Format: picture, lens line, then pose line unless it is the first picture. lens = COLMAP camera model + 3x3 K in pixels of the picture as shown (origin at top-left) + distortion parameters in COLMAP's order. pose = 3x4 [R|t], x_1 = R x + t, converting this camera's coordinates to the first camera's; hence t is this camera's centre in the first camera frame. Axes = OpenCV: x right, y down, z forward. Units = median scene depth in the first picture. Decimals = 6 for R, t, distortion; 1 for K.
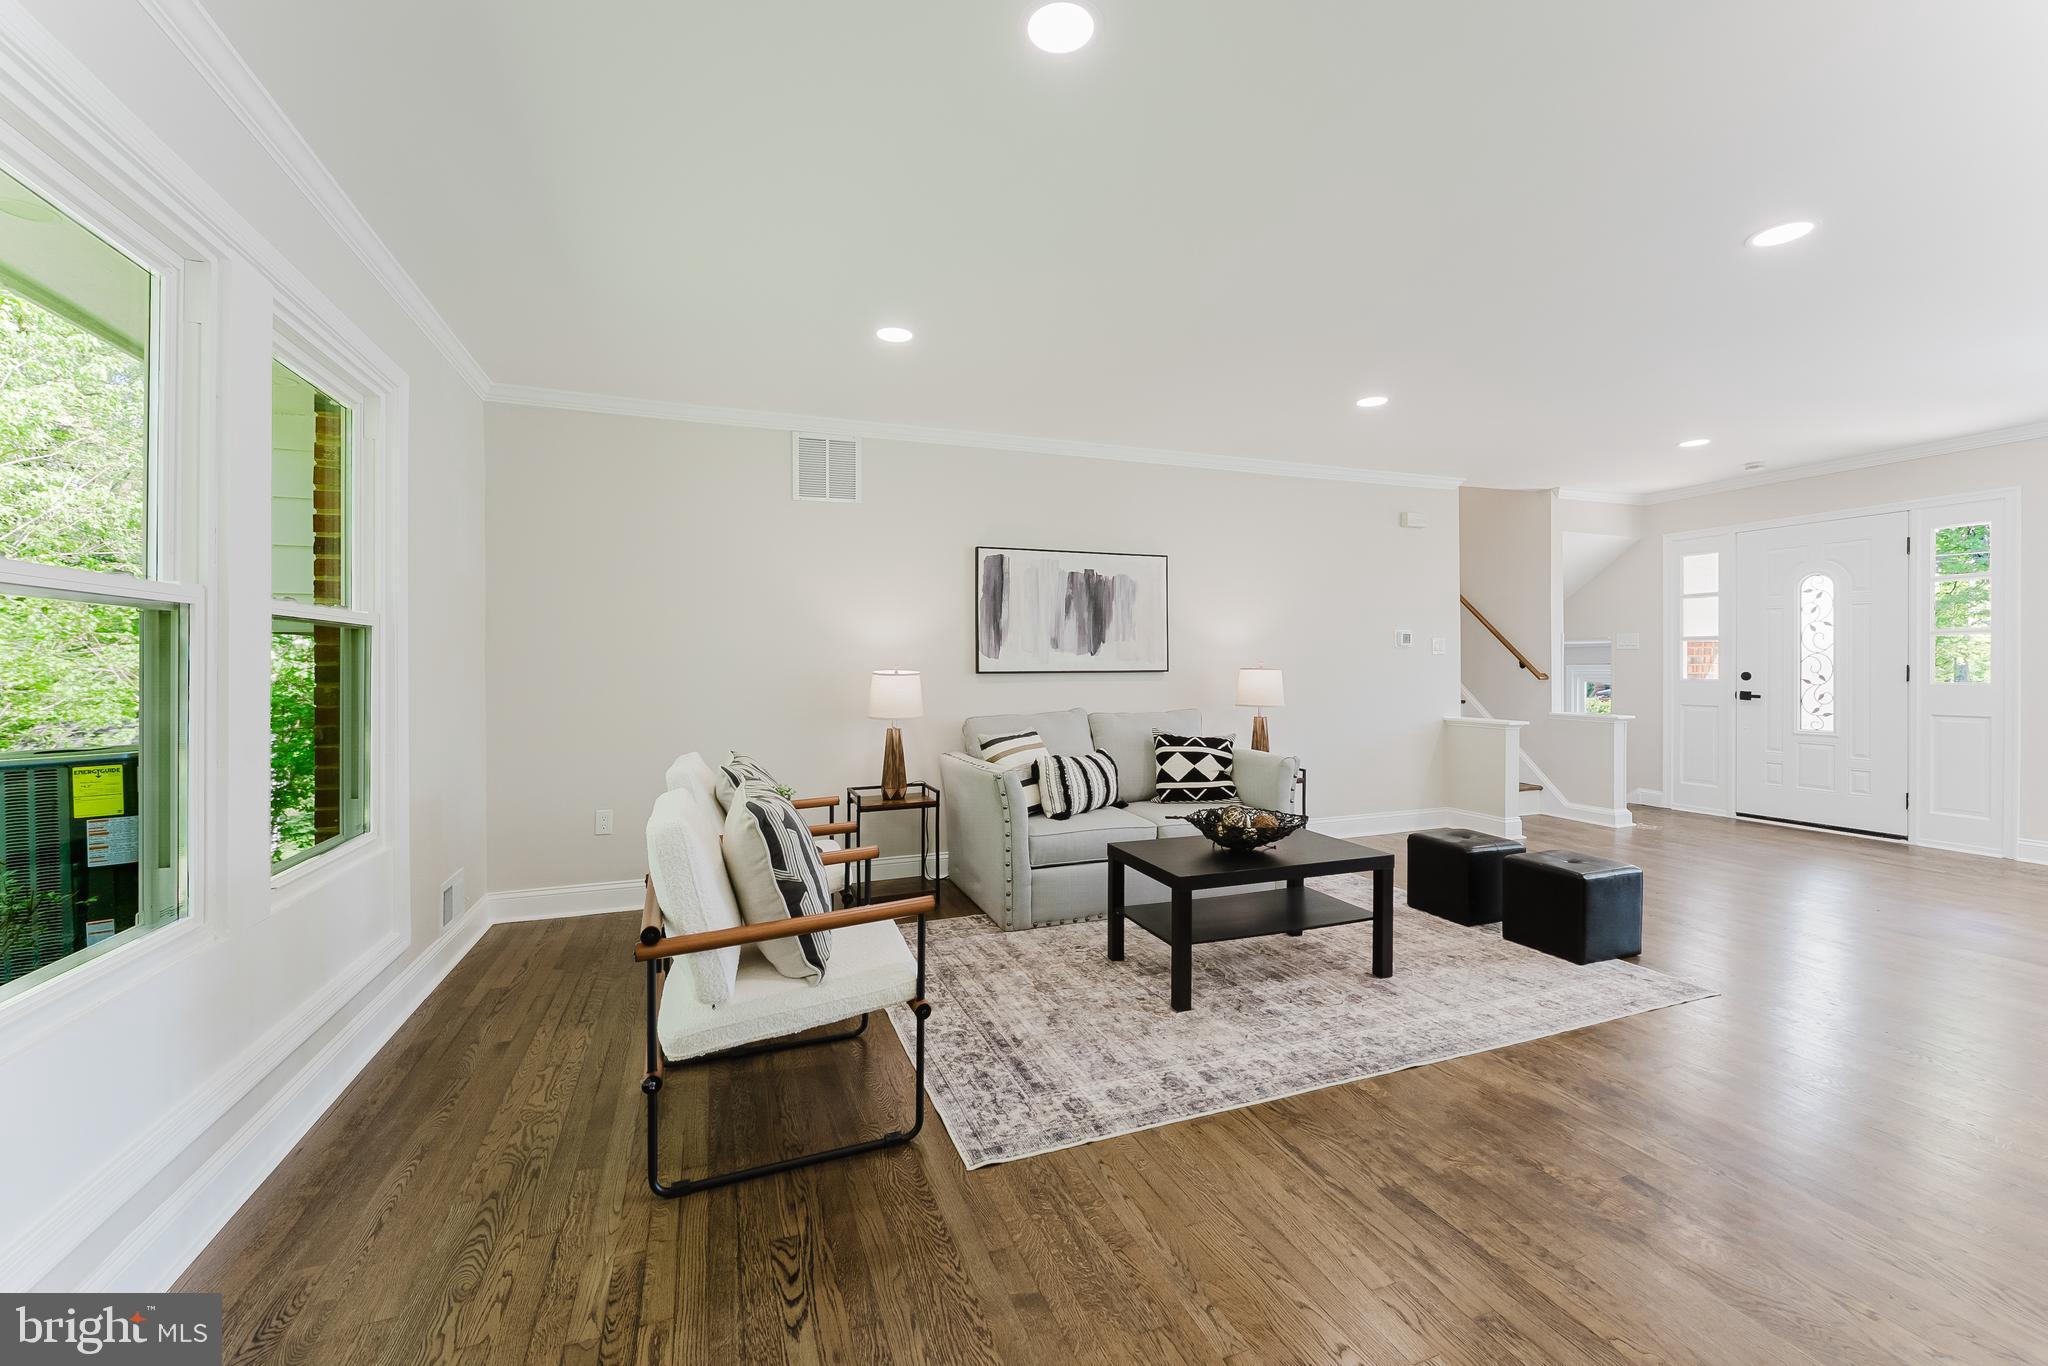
lens RADIAL K [[824.9, 0, 1030.2], [0, 824.9, 670.6], [0, 0, 1]] dist [-0.000194, -0.000006]
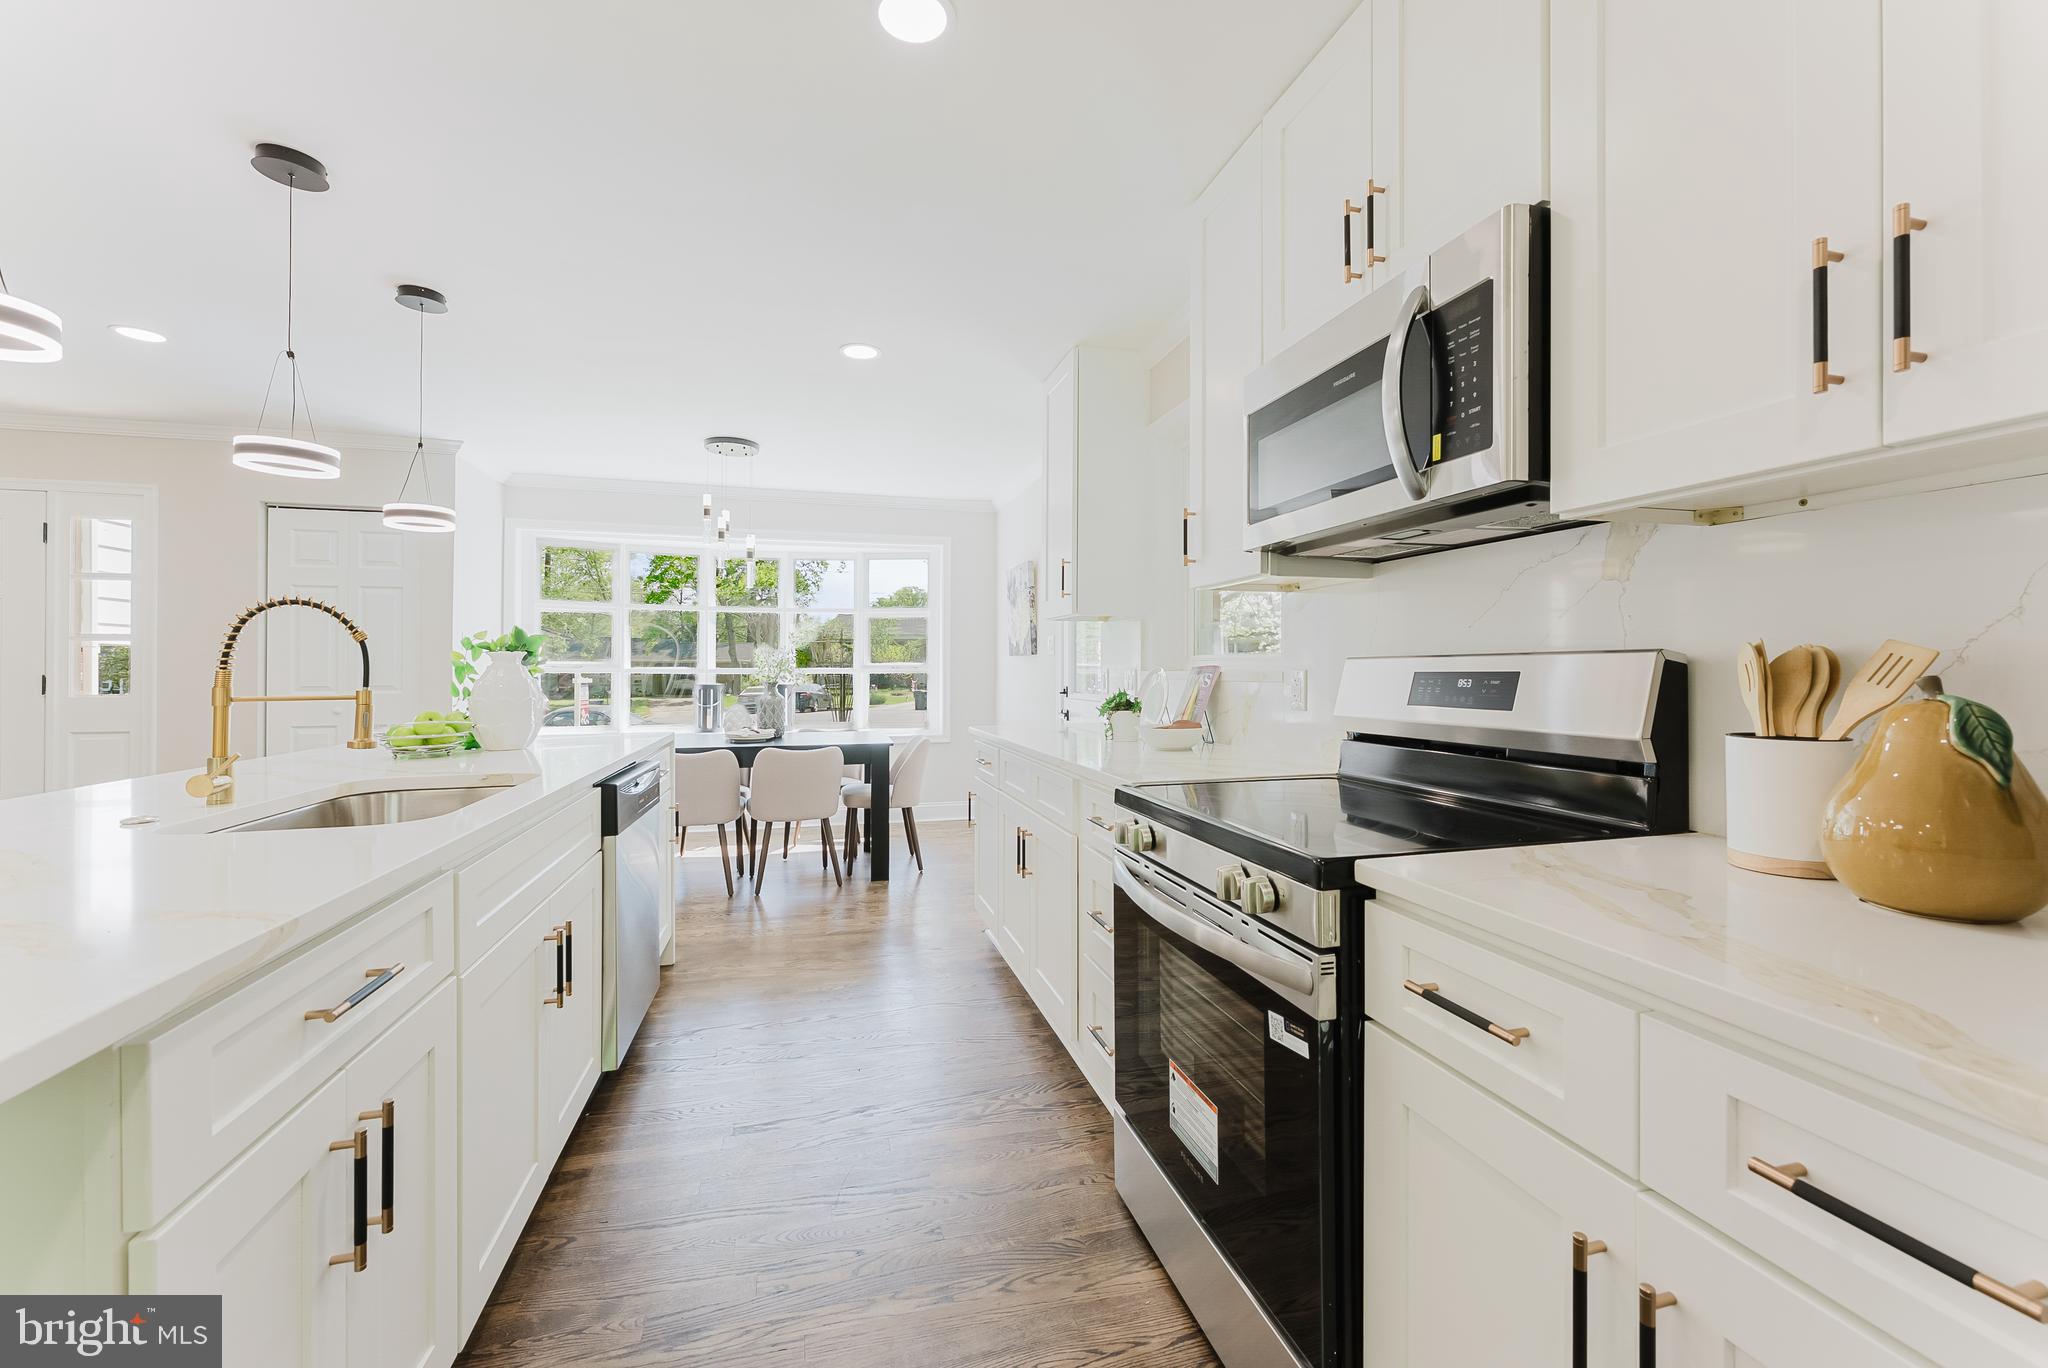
lens RADIAL K [[824.9, 0, 1030.1], [0, 824.9, 671.5], [0, 0, 1]] dist [-0.000194, -0.000006]
pose [[0.095954, 0.002430, 0.995383, 0.367157], [0.007105, 0.999970, -0.003126, 0.000662], [-0.995360, 0.007372, 0.095934, -0.091409]]
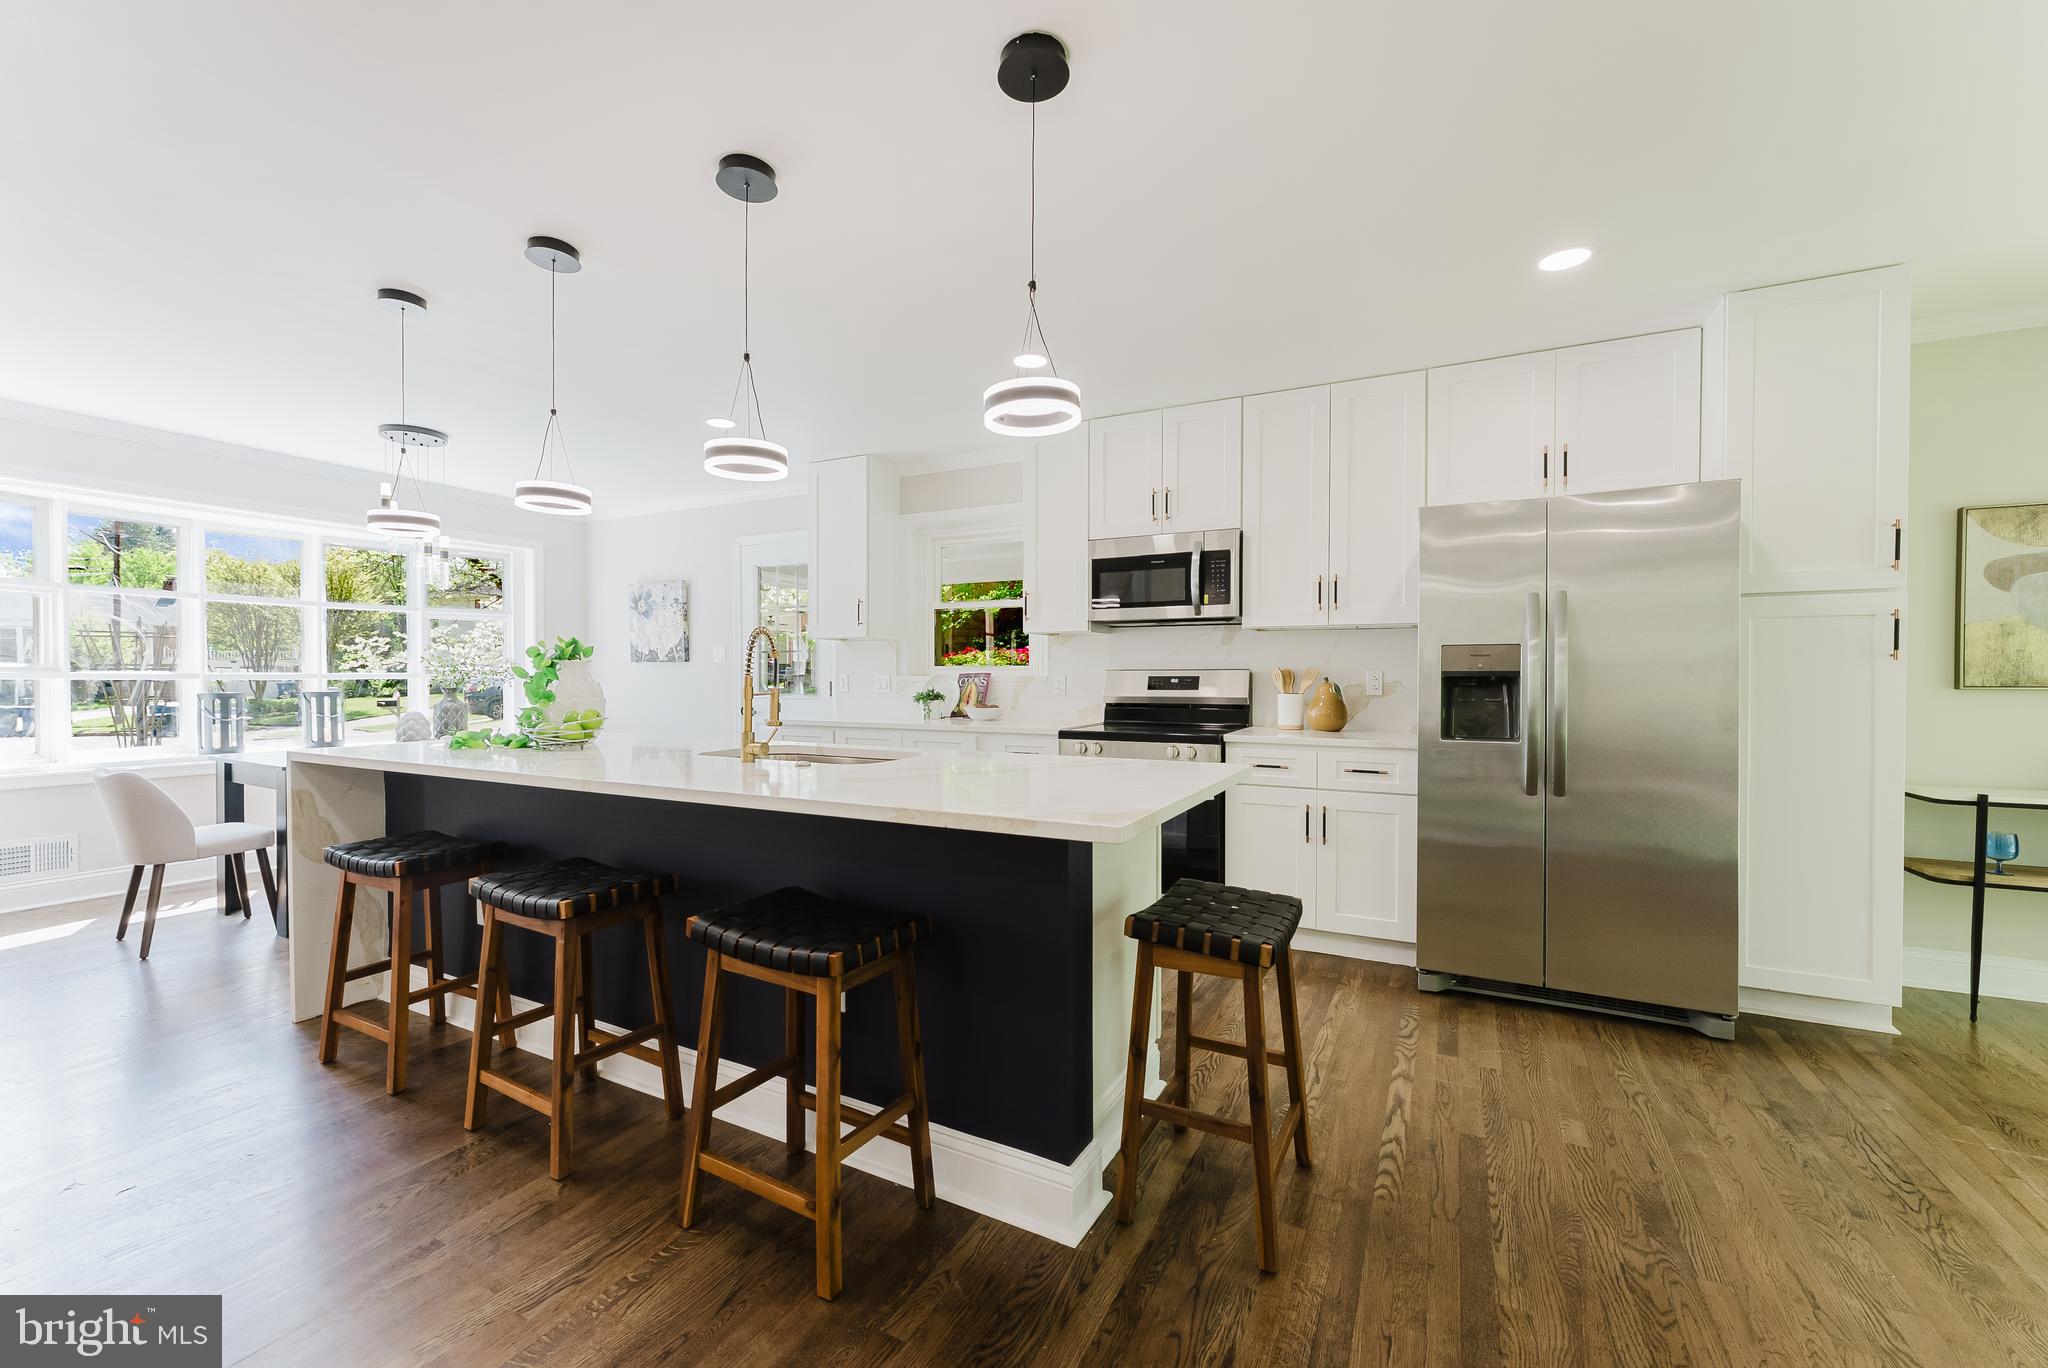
lens RADIAL K [[824.9, 0, 1023.8], [0, 824.9, 684.6], [0, 0, 1]] dist [-0.000194, -0.000006]
pose [[-0.664100, -0.004639, 0.747630, 0.162656], [0.007894, 0.999881, 0.013217, -0.003006], [-0.747602, 0.014679, -0.663984, 0.492554]]
